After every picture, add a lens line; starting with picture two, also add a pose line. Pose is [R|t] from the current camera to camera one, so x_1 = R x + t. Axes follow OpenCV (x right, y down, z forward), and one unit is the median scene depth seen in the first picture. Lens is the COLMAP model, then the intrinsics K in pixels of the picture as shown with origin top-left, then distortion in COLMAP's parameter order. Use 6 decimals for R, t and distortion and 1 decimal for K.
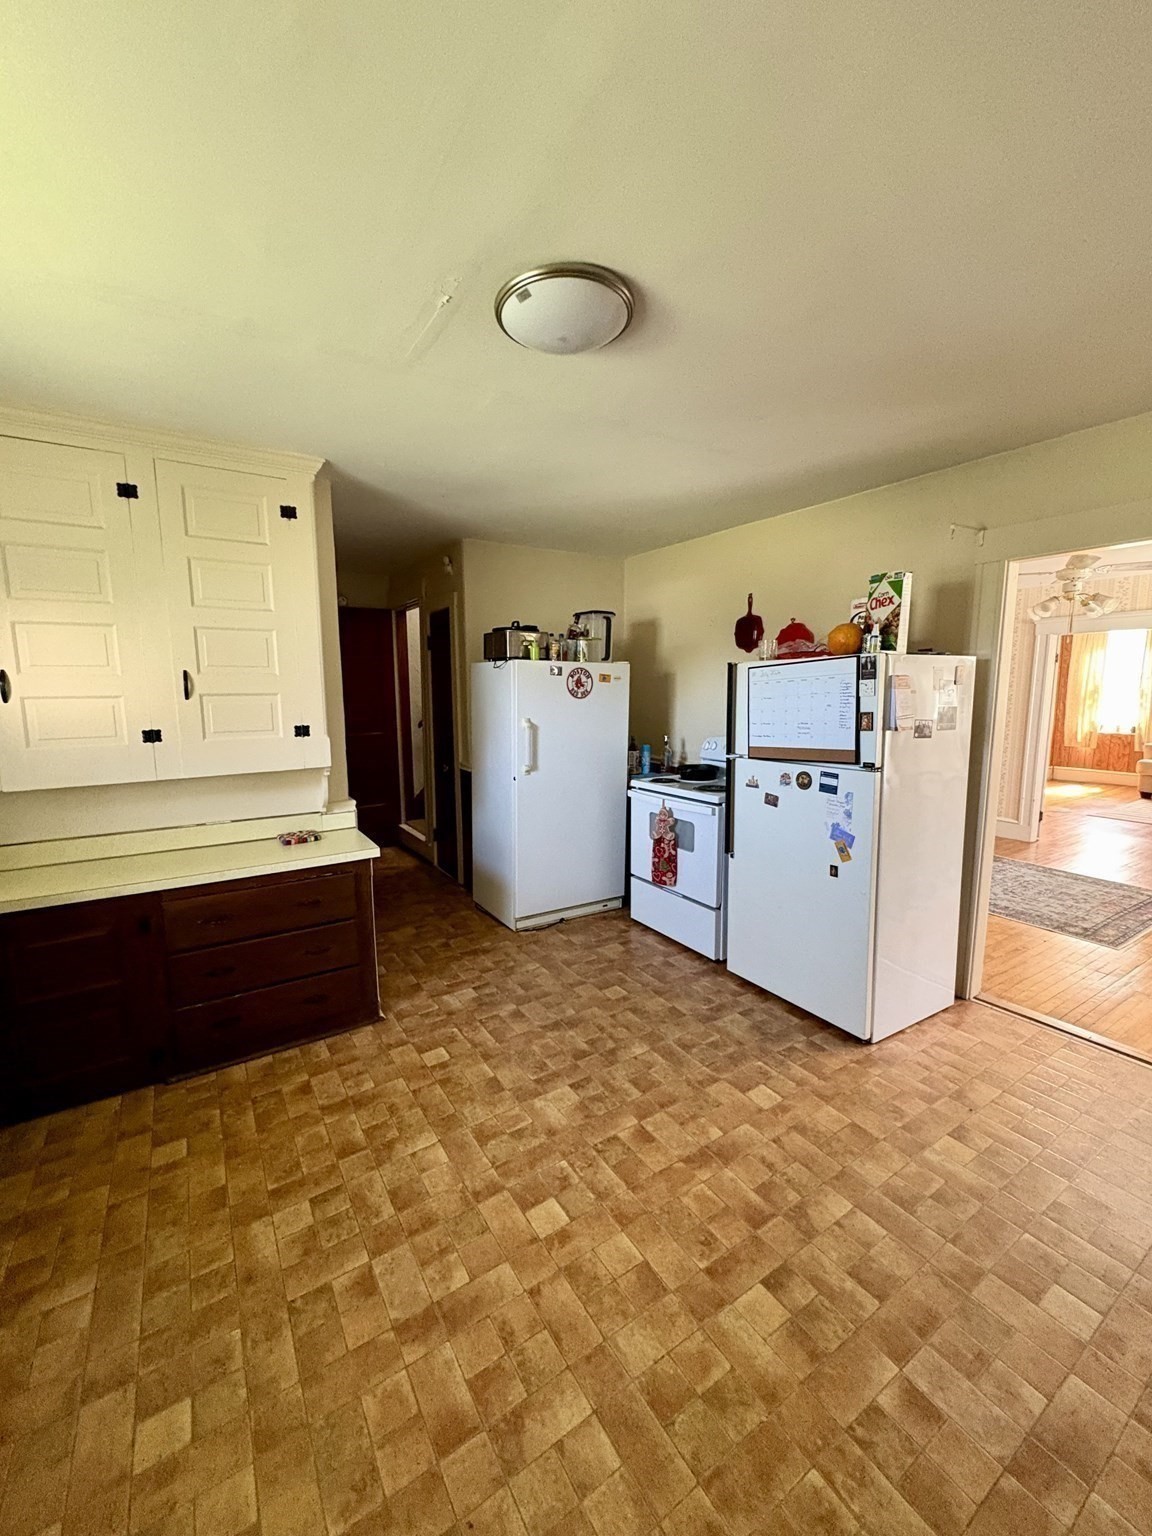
lens RADIAL K [[612.3, 0, 574.9], [0, 612.3, 769.1], [0, 0, 1]] dist [-0.001694, 0.000069]
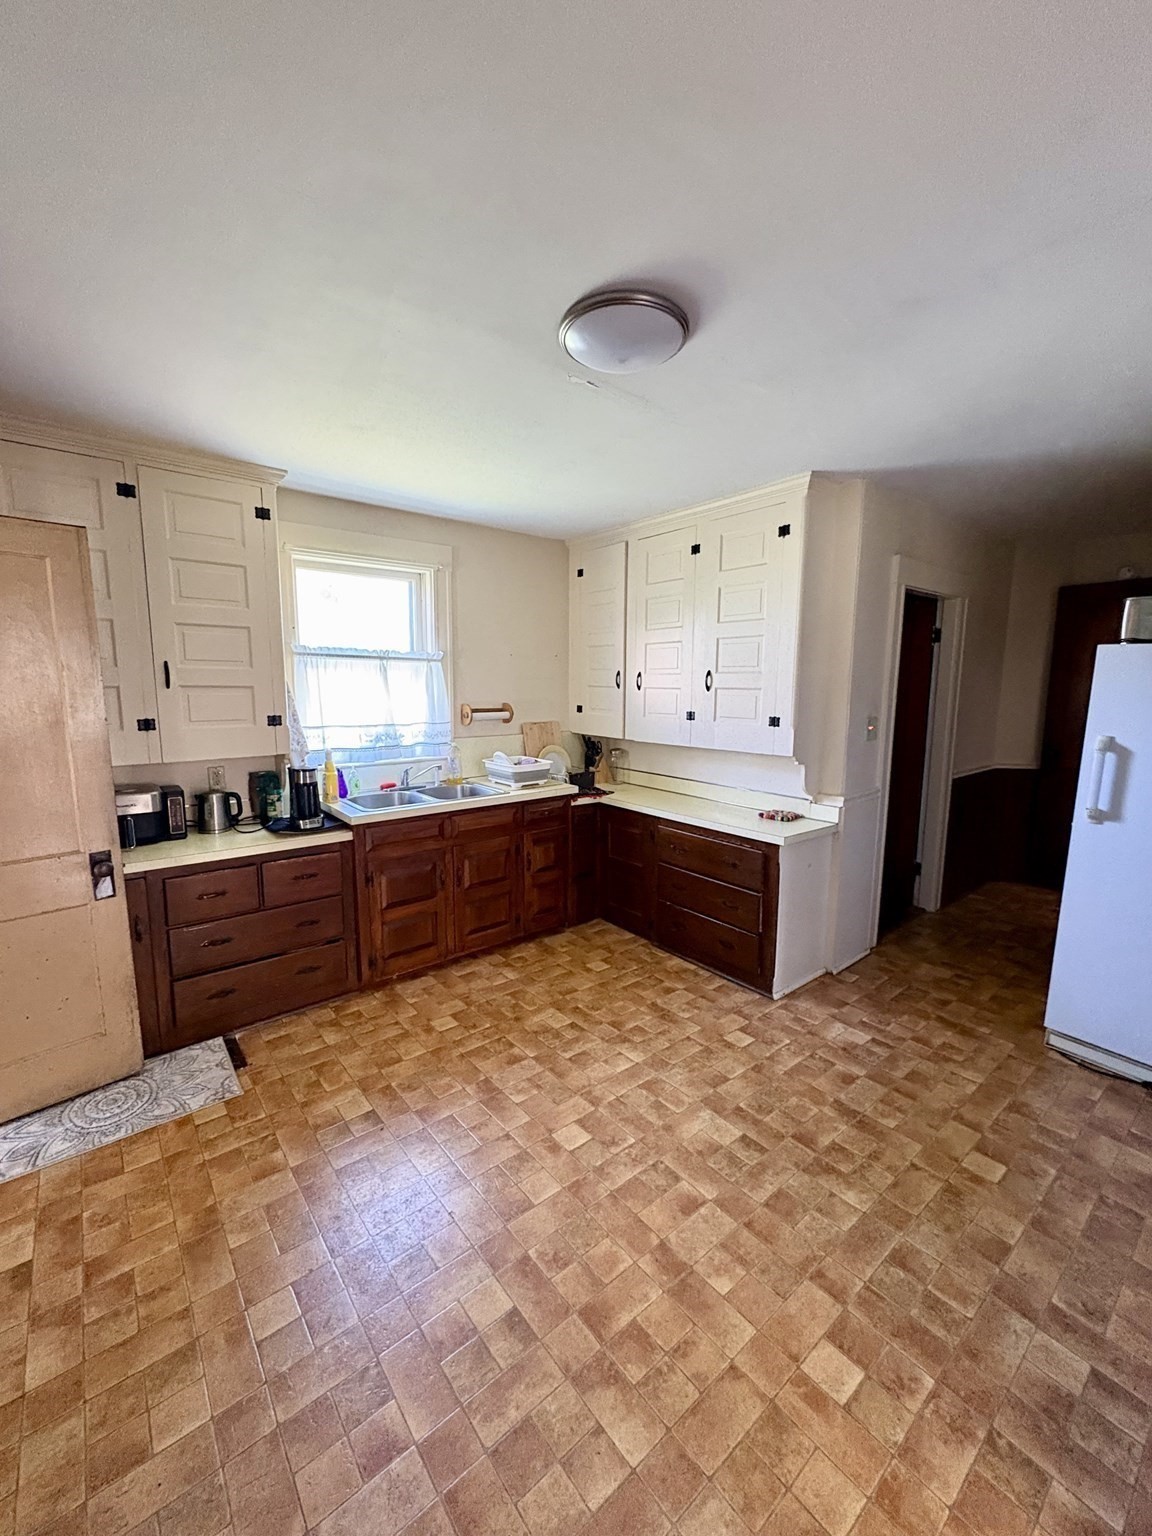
lens RADIAL K [[612.3, 0, 574.0], [0, 612.3, 770.0], [0, 0, 1]] dist [-0.001694, 0.000069]
pose [[0.106898, 0.148750, -0.983080, 0.770314], [-0.138746, 0.981303, 0.133394, -0.088053], [0.984542, 0.122139, 0.125537, 0.590315]]
